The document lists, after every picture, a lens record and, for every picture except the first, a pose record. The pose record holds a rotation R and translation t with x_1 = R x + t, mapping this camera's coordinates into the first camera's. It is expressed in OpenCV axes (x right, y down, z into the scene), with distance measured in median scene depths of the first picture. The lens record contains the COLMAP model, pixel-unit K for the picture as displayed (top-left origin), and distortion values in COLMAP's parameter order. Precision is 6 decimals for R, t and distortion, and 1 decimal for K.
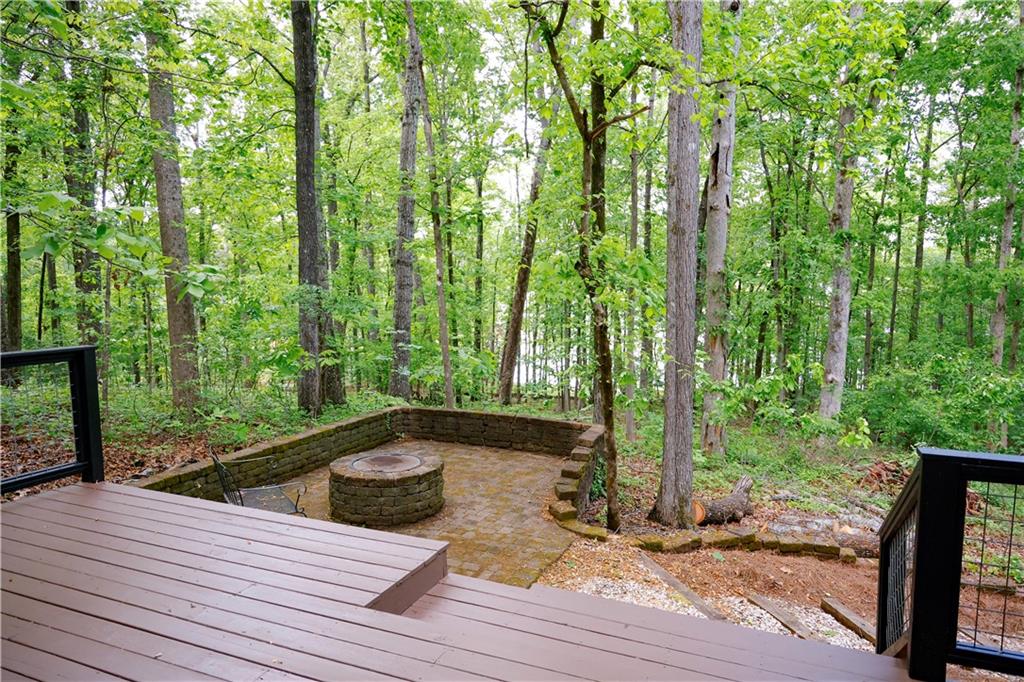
lens RADIAL K [[692.8, 0, 533.6], [0, 692.8, 344.5], [0, 0, 1]] dist [0.016944, -0.001537]
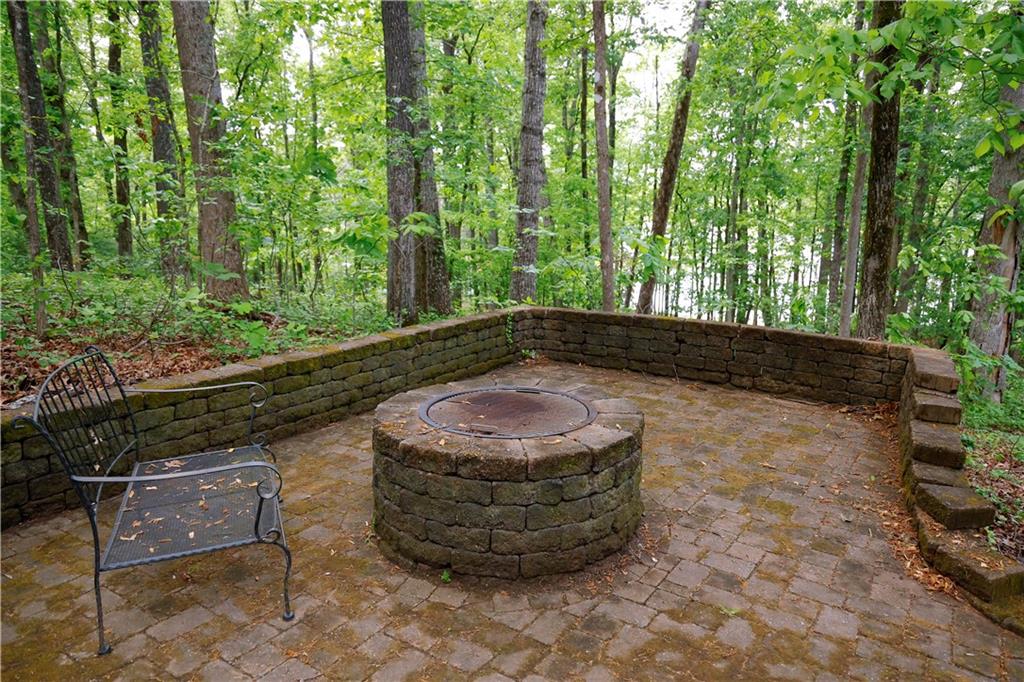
lens RADIAL K [[692.8, 0, 512.1], [0, 692.8, 340.0], [0, 0, 1]] dist [0.016944, -0.001537]
pose [[0.979735, 0.032753, -0.197601, -0.118406], [-0.013893, 0.995276, 0.096086, 0.082063], [0.199814, -0.091393, 0.975562, 0.553753]]
